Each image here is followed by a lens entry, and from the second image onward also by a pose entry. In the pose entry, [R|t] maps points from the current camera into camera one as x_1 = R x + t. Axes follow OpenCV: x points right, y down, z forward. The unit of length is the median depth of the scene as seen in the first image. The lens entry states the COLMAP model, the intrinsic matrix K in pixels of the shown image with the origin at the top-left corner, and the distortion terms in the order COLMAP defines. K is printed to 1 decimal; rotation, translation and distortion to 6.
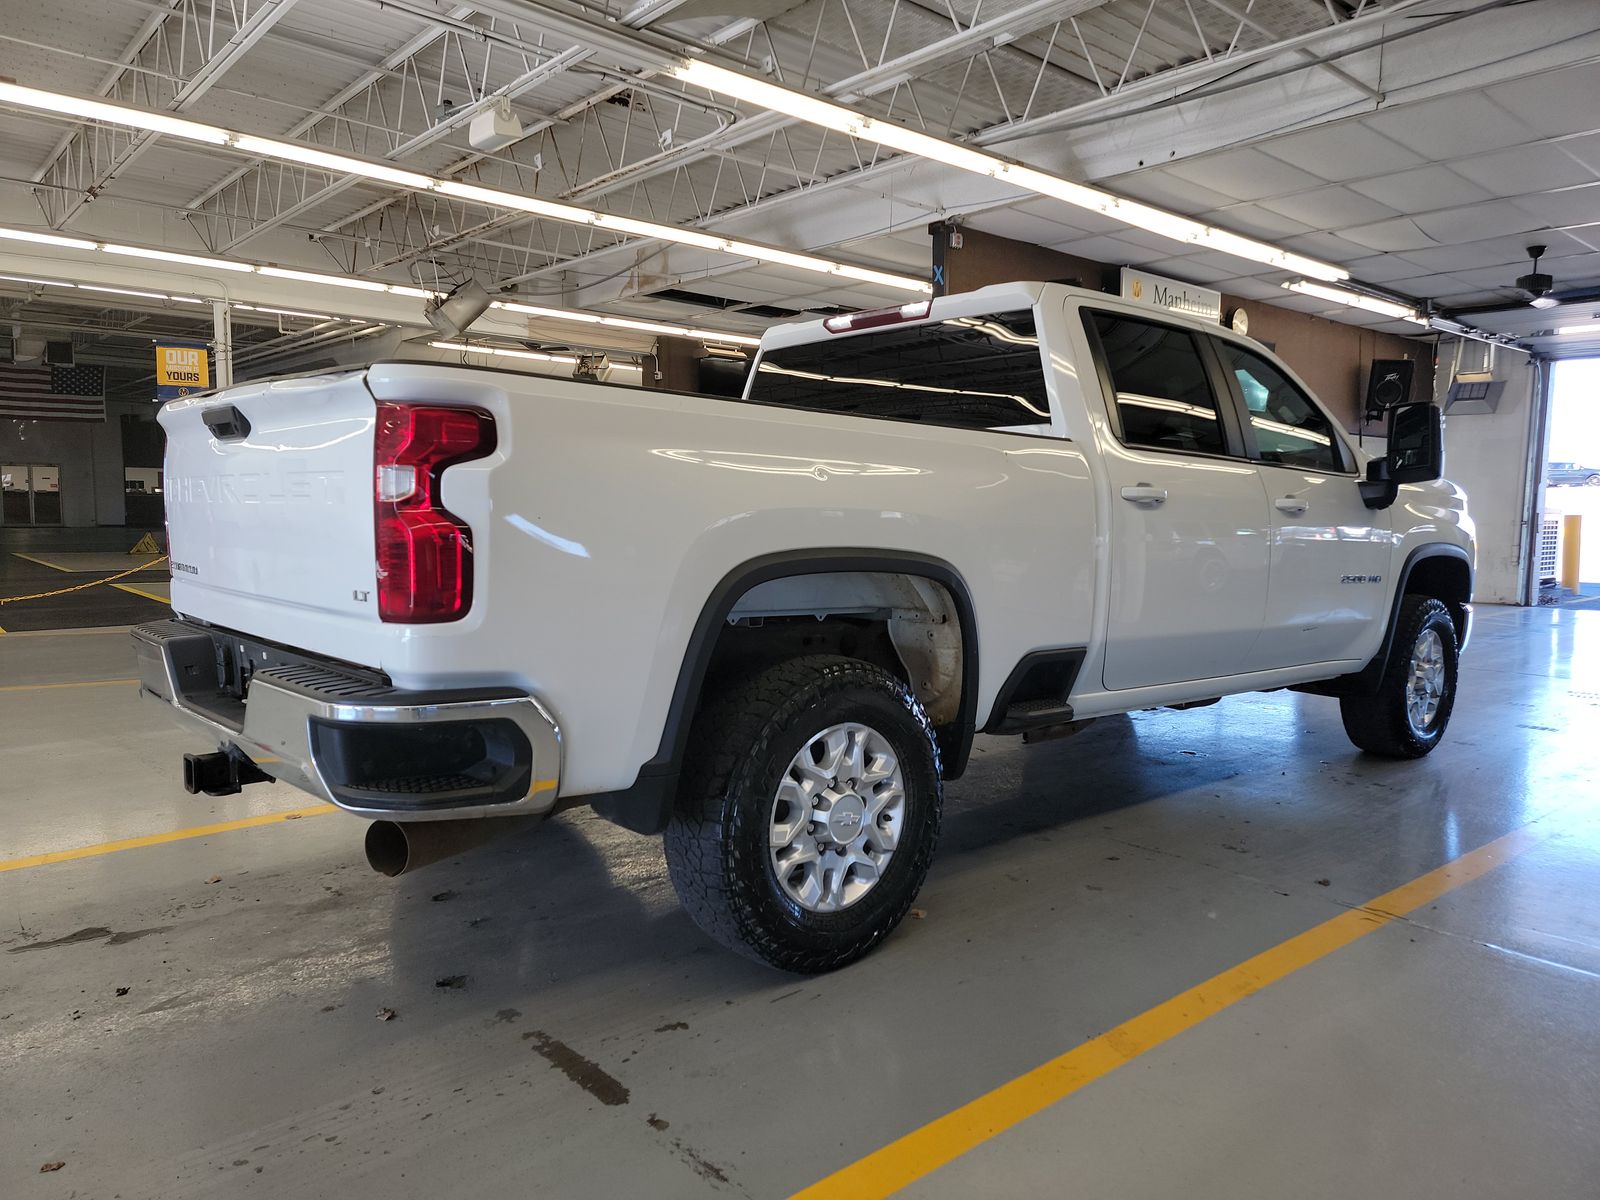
lens RADIAL K [[1112.3, 0, 794.9], [0, 1112.3, 621.1], [0, 0, 1]] dist [0.096789, -0.077823]
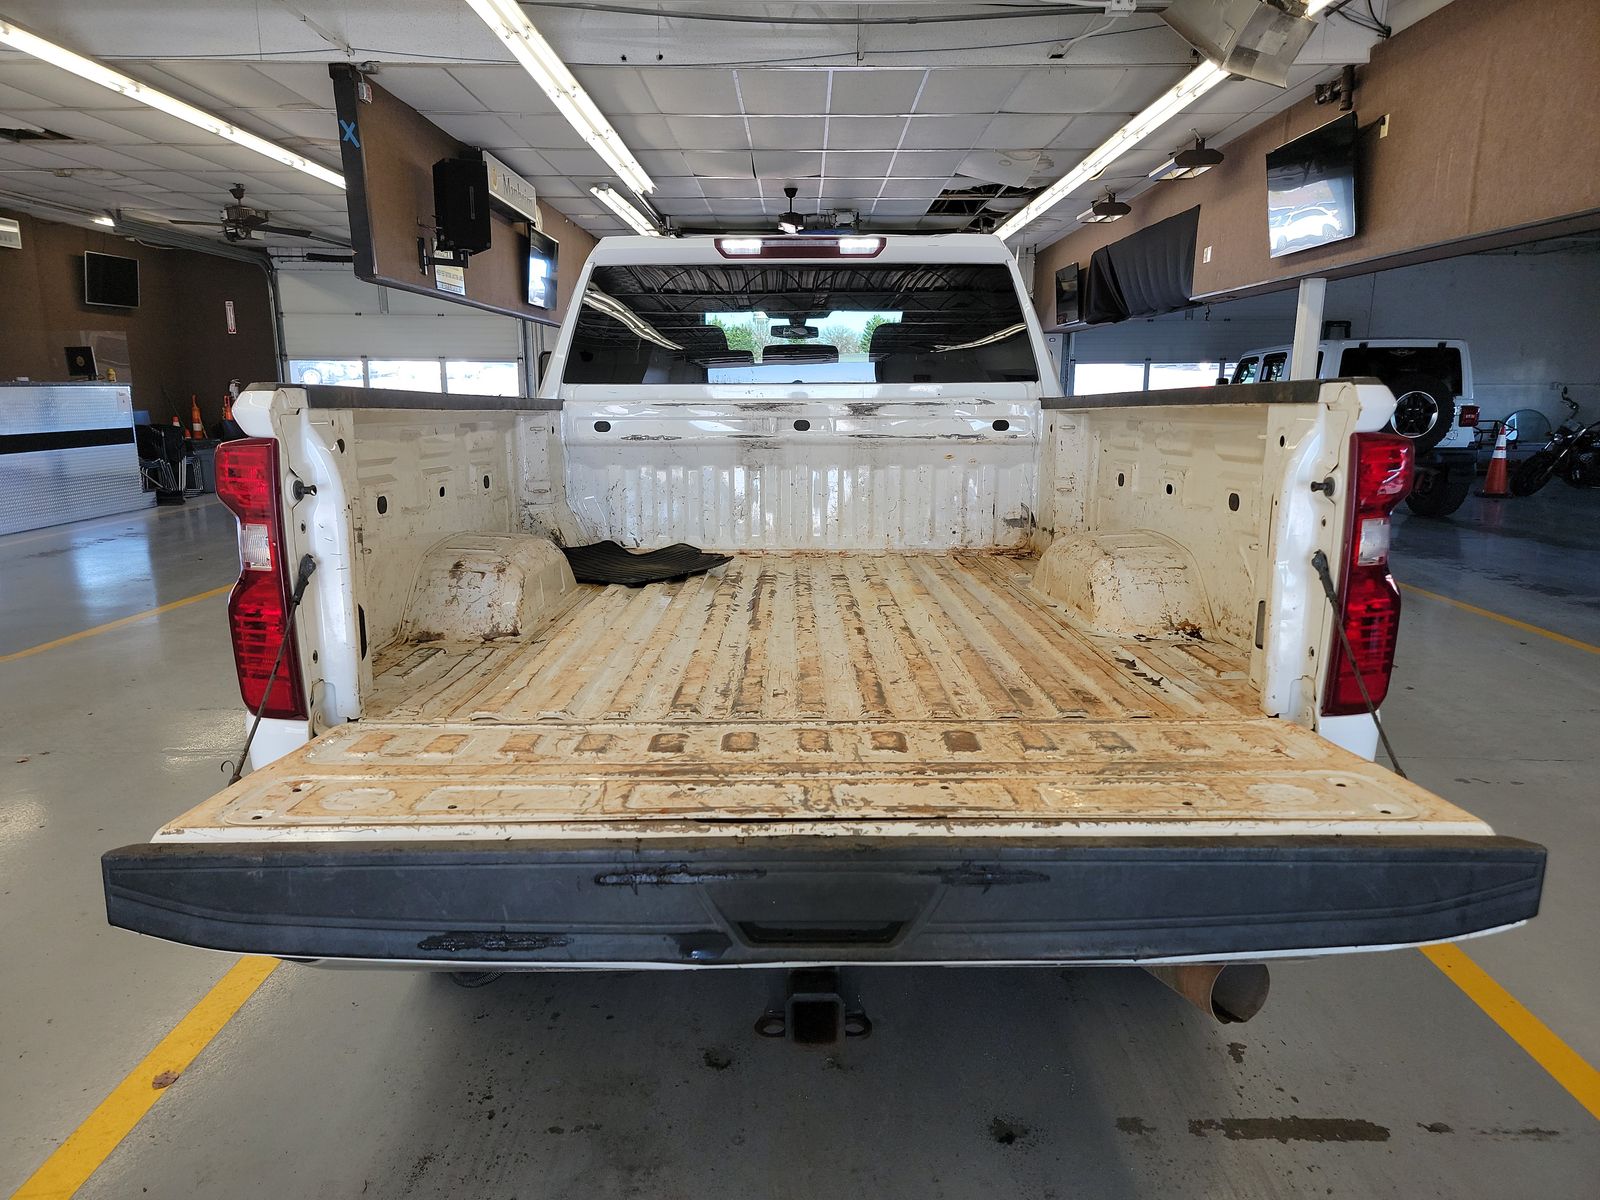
lens RADIAL K [[1112.3, 0, 794.9], [0, 1112.3, 621.1], [0, 0, 1]] dist [0.096789, -0.077823]
pose [[0.663418, -0.167440, 0.729274, -0.599691], [0.084721, 0.985182, 0.149126, -0.108343], [-0.743437, -0.037149, 0.667773, 0.381712]]
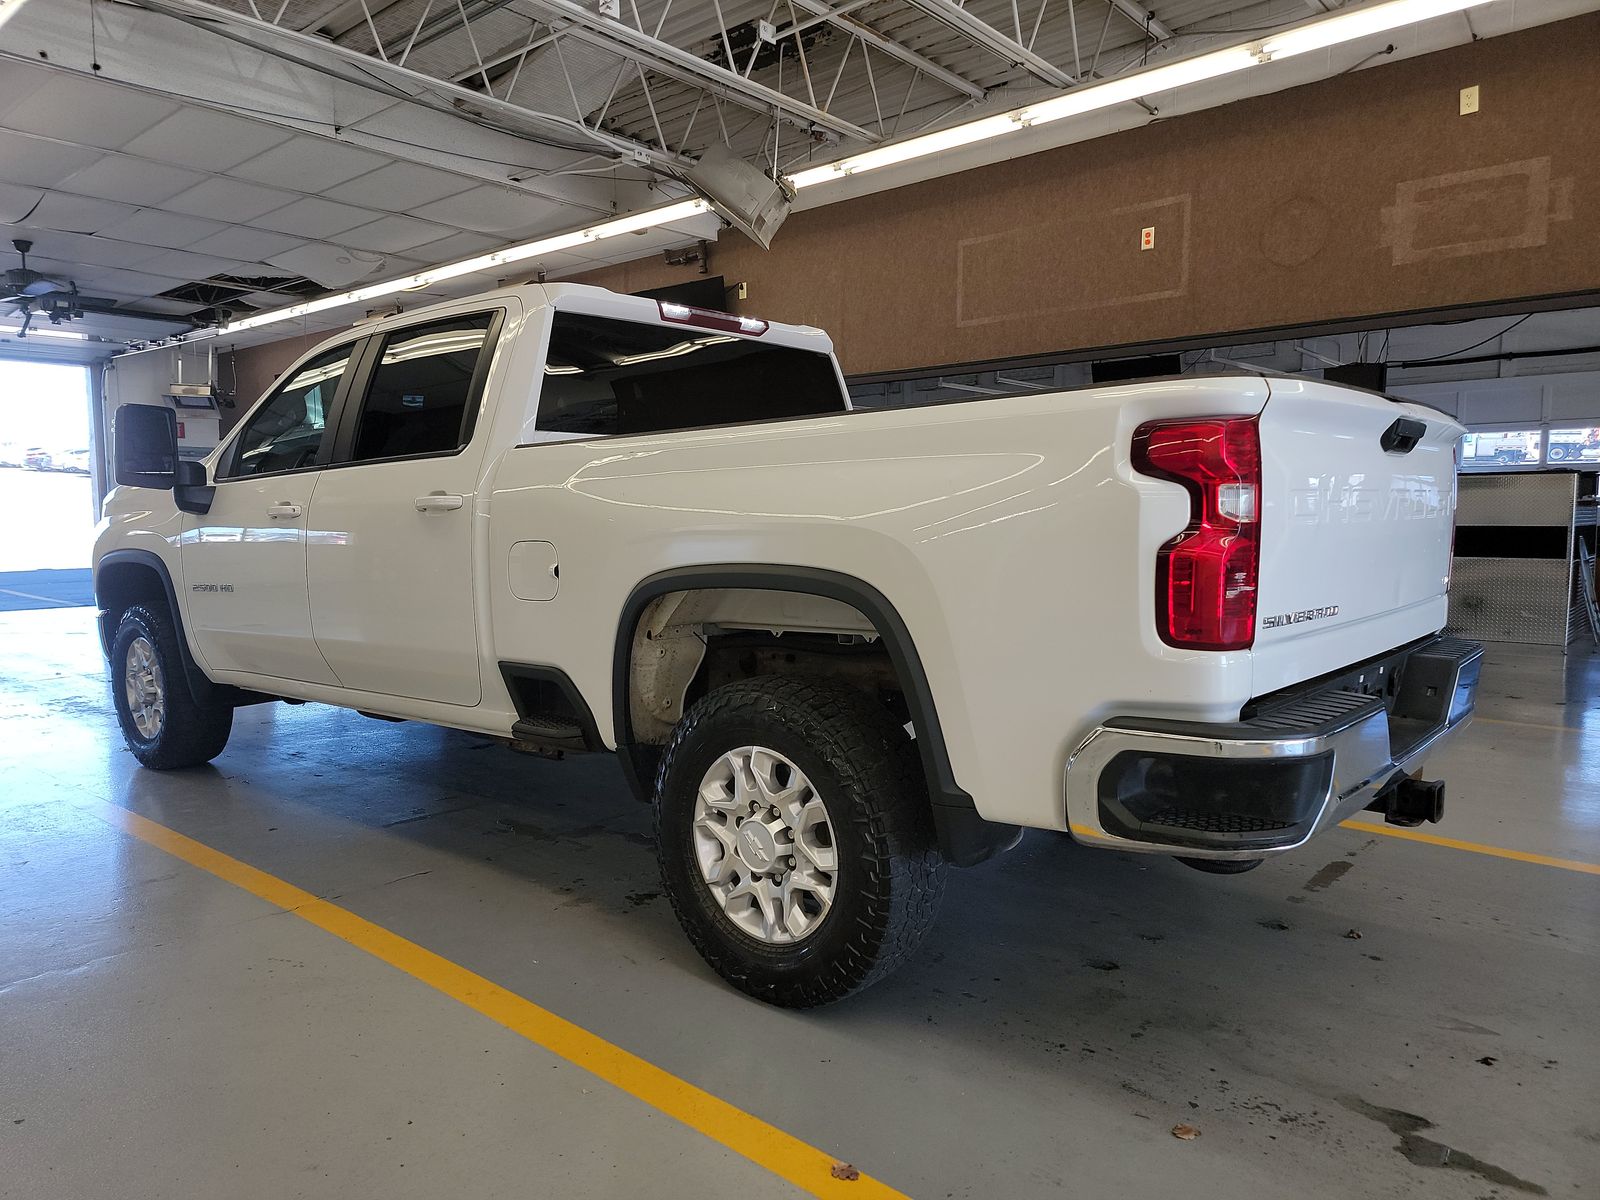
lens RADIAL K [[1112.3, 0, 794.9], [0, 1112.3, 621.1], [0, 0, 1]] dist [0.096789, -0.077823]
pose [[-0.136189, -0.108030, 0.984775, -0.878429], [0.104362, 0.986941, 0.122700, -0.119924], [-0.985171, 0.119483, -0.123136, 1.034612]]
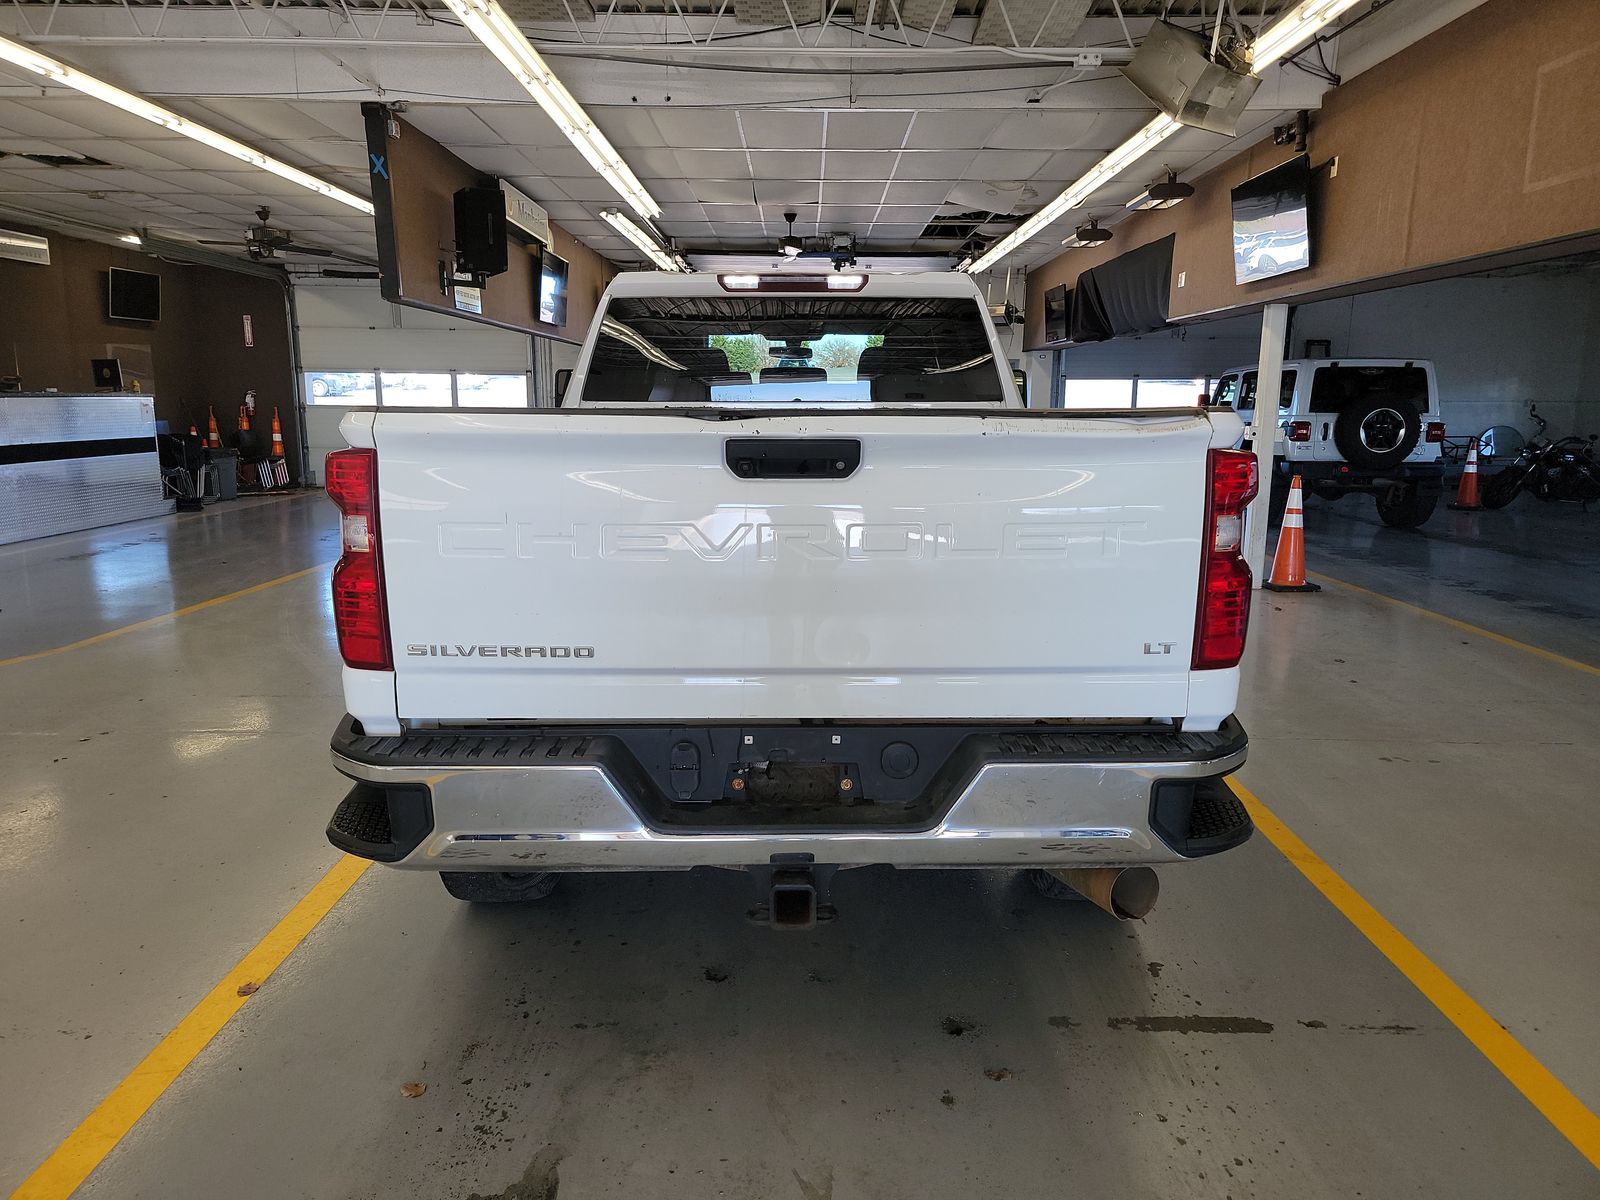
lens RADIAL K [[1114.7, 0, 803.0], [0, 1114.7, 607.5], [0, 0, 1]] dist [0.088763, -0.064922]
pose [[0.659607, -0.149007, 0.736692, -0.675435], [0.080204, 0.988509, 0.128130, -0.106851], [-0.747319, -0.025430, 0.663978, 0.303624]]
